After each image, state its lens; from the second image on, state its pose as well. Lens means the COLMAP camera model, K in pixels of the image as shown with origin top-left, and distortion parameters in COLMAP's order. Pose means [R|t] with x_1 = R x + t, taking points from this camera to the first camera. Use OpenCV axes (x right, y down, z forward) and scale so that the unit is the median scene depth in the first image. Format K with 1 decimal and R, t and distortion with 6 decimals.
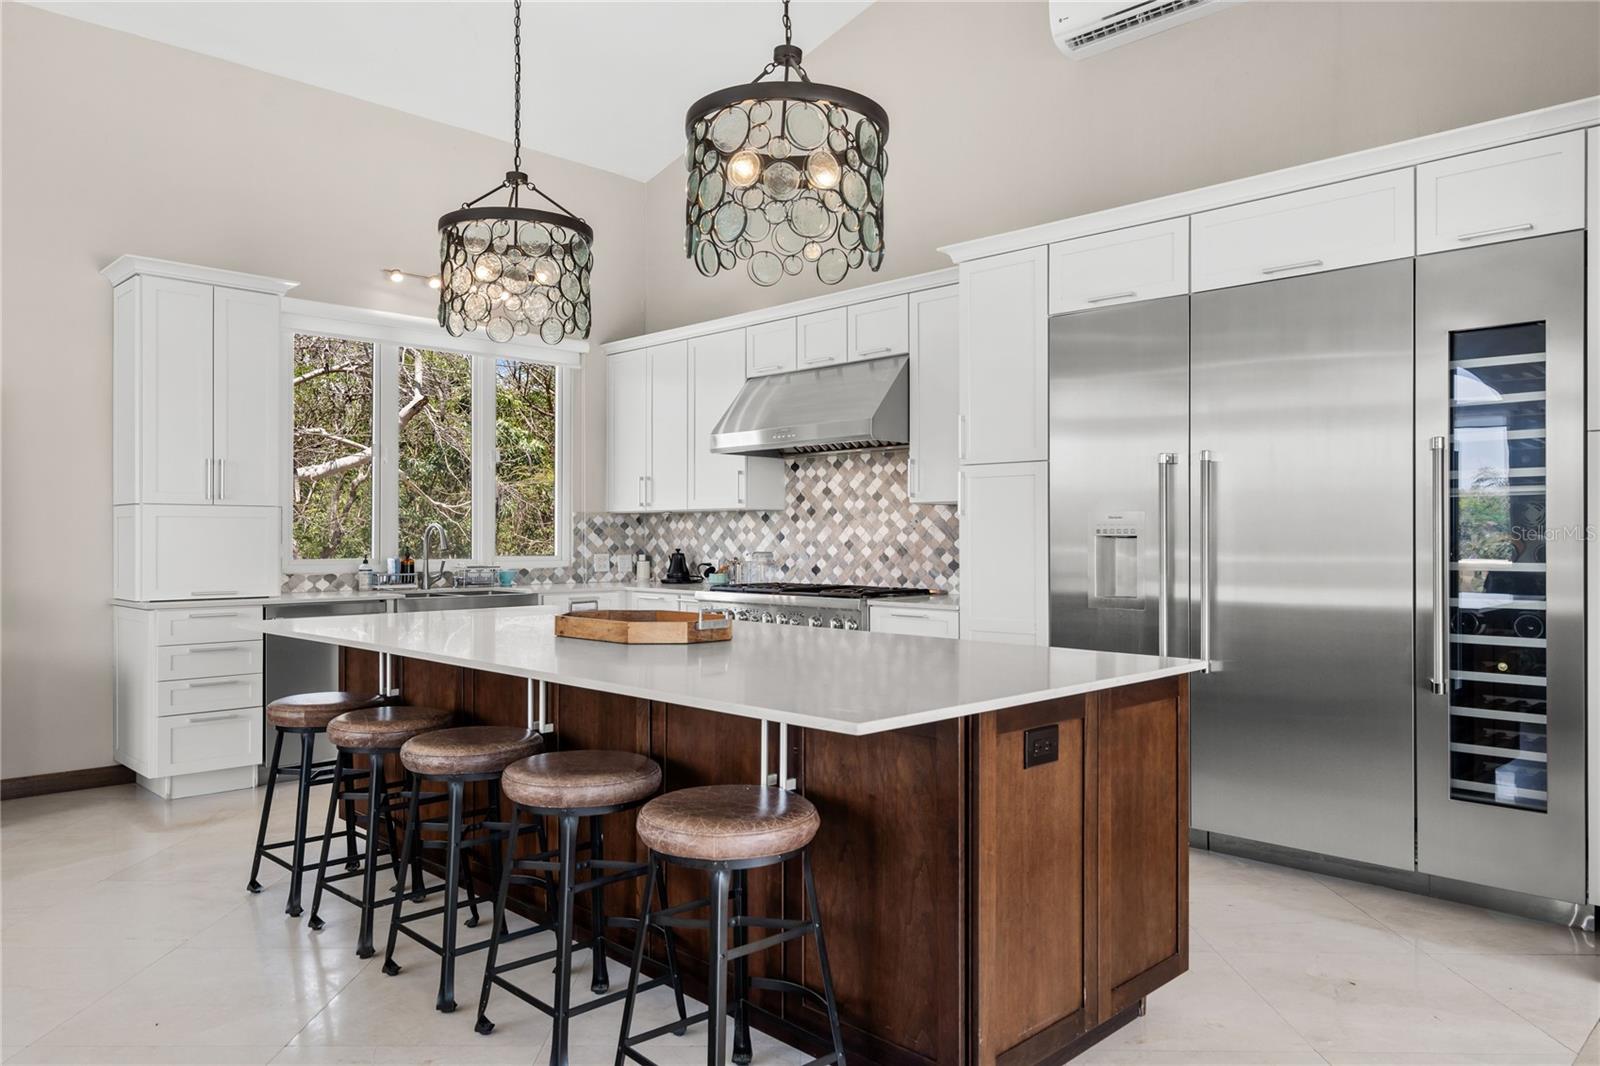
lens RADIAL K [[1083.8, 0, 801.2], [0, 1083.8, 536.1], [0, 0, 1]] dist [0.010831, 0.001368]
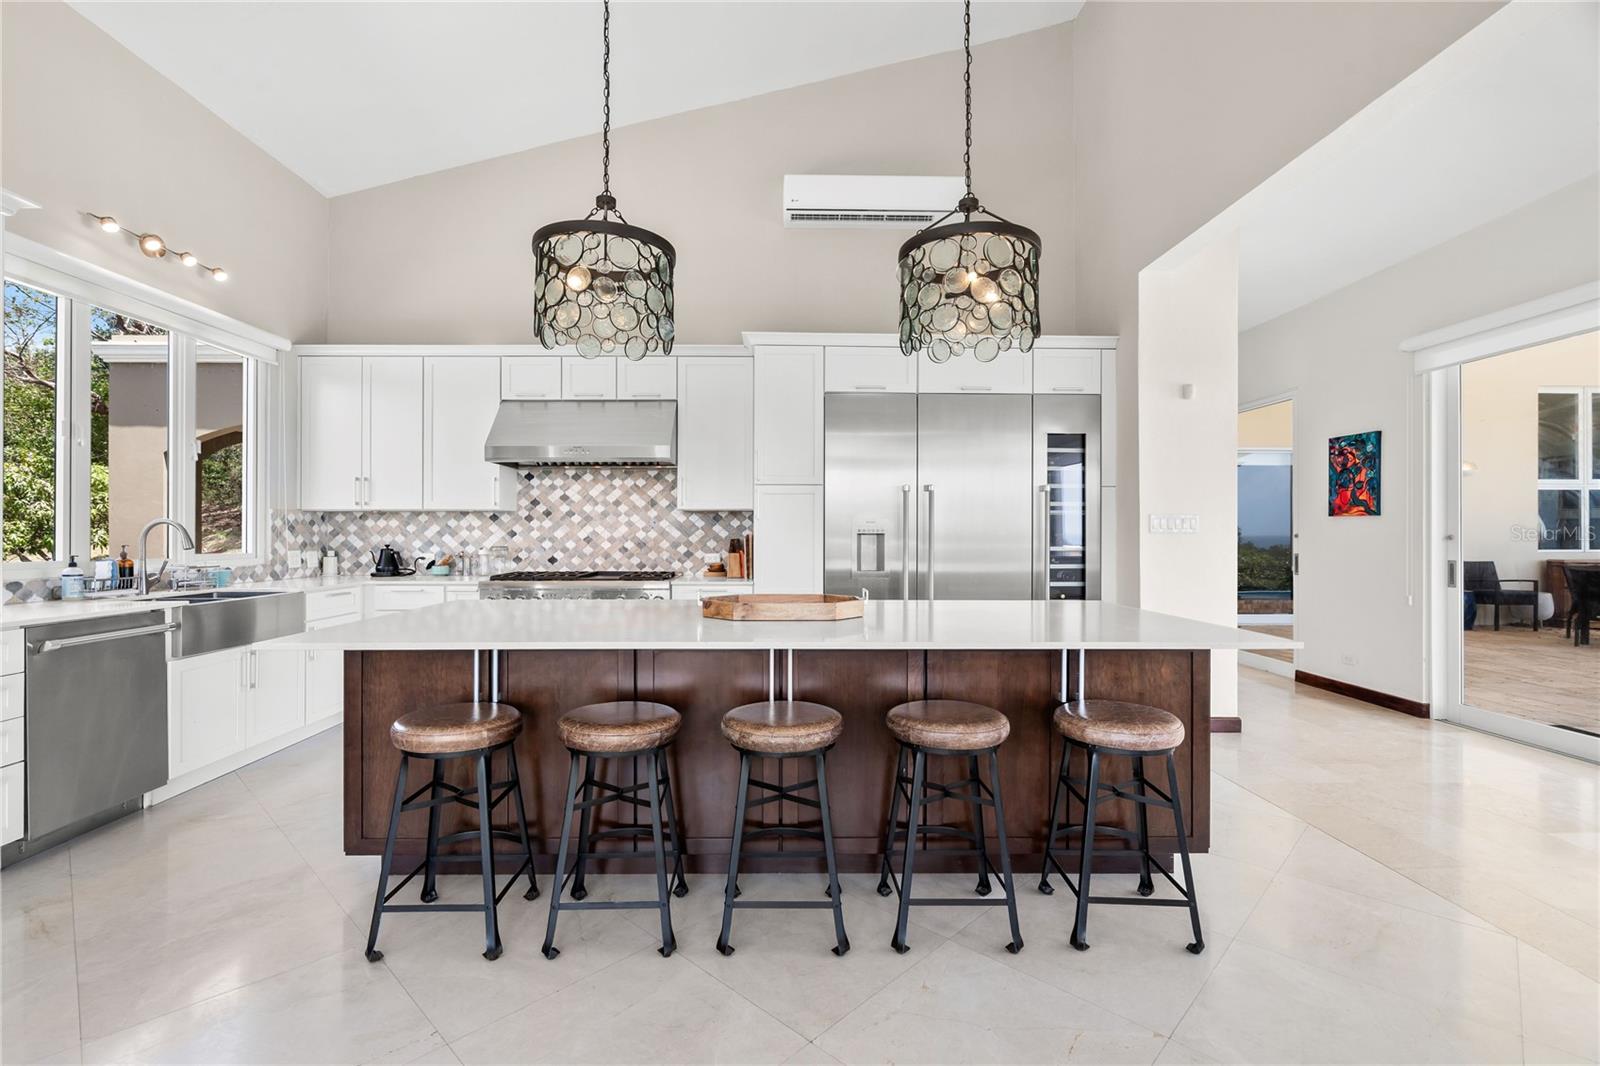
lens RADIAL K [[716.9, 0, 793.5], [0, 716.9, 533.2], [0, 0, 1]] dist [-0.003587, 0.001305]
pose [[0.698102, -0.000288, 0.715998, -0.387694], [-0.000645, 0.999999, 0.001031, -0.001017], [-0.715998, -0.001182, 0.698101, 0.224420]]
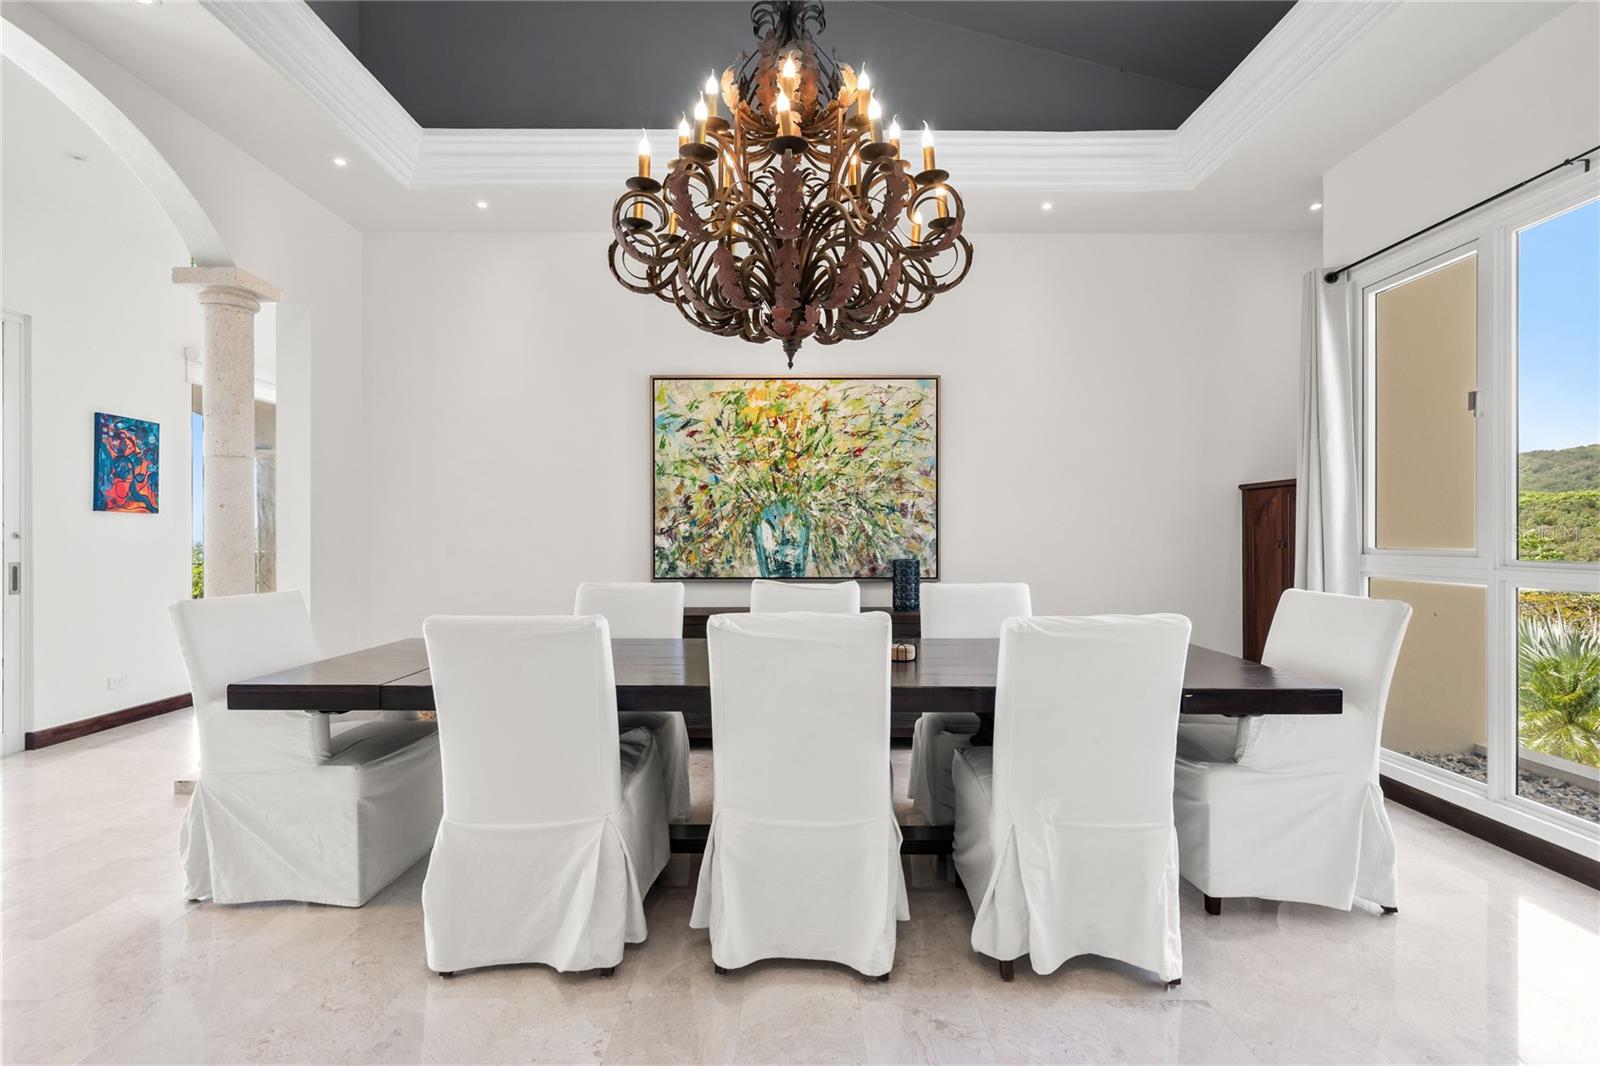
lens RADIAL K [[783.3, 0, 800.0], [0, 783.3, 533.0], [0, 0, 1]] dist [-0.002085, -0.000118]
pose [[-0.710705, -0.001757, -0.703488, 0.766853], [0.001505, 0.999991, -0.004018, 0.004373], [0.703489, -0.003914, -0.710696, 1.400708]]
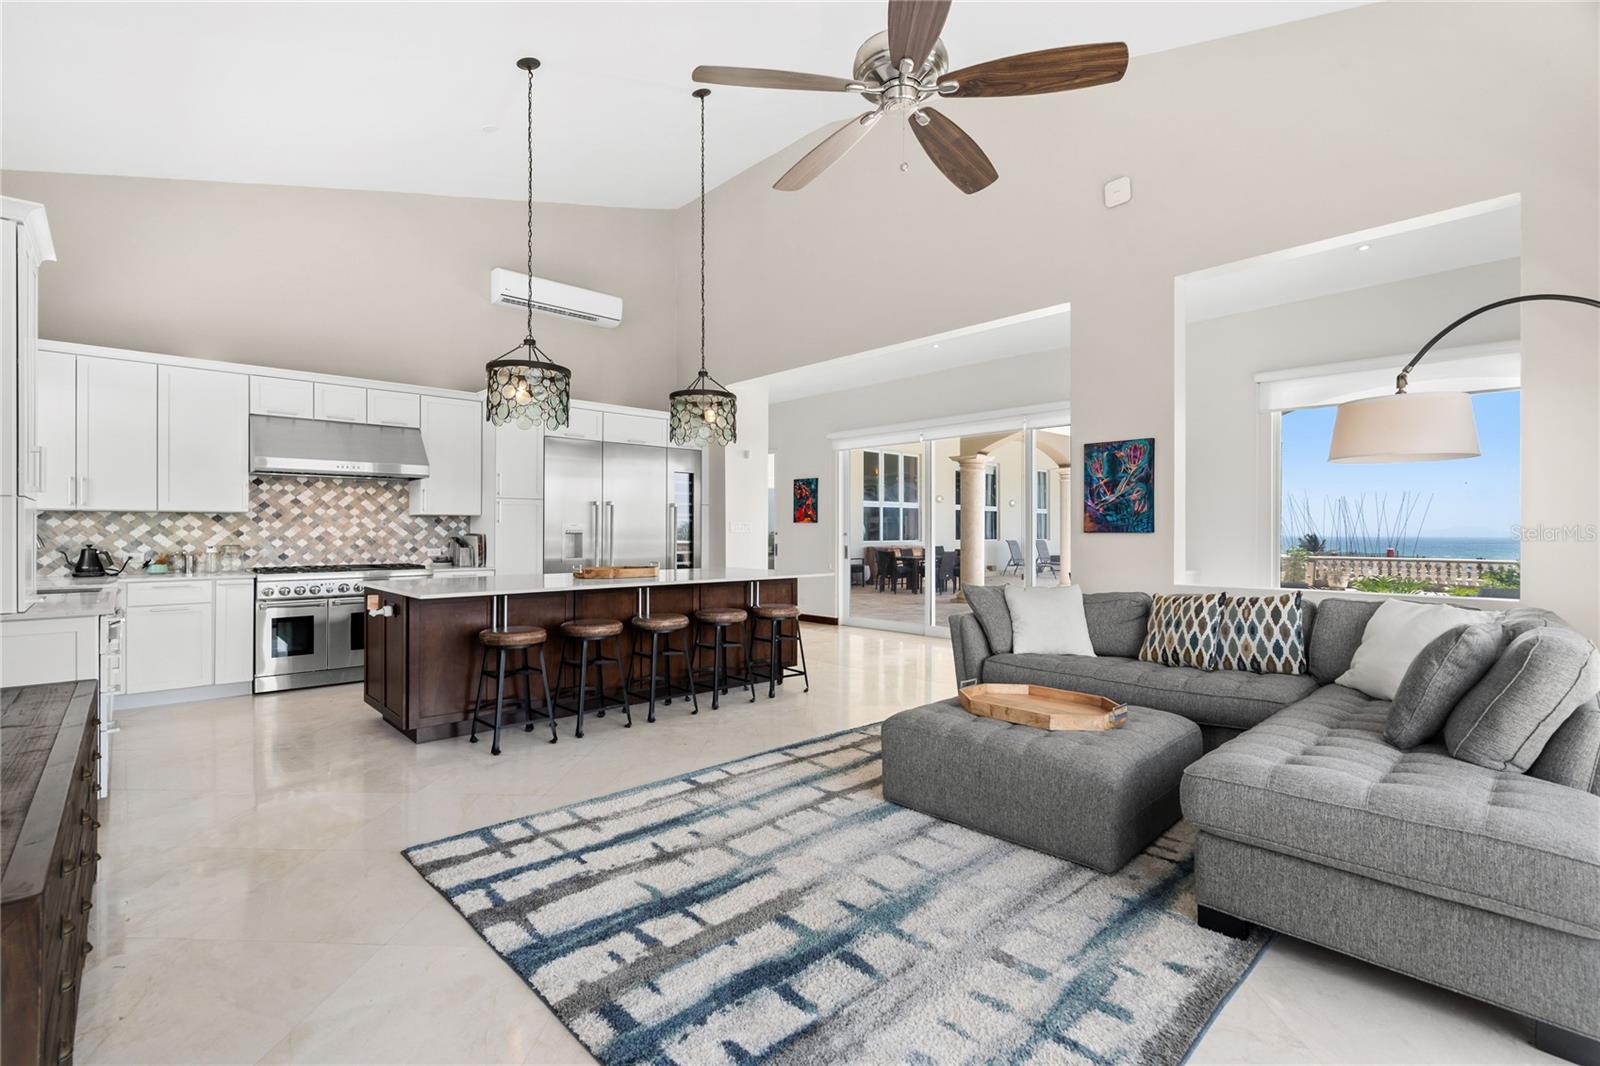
lens RADIAL K [[716.9, 0, 793.5], [0, 716.9, 533.2], [0, 0, 1]] dist [-0.003587, 0.001305]
pose [[0.045708, -0.003549, 0.998949, -0.893298], [-0.000798, 0.999993, 0.003589, -0.003498], [-0.998955, -0.000962, 0.045705, 0.296023]]
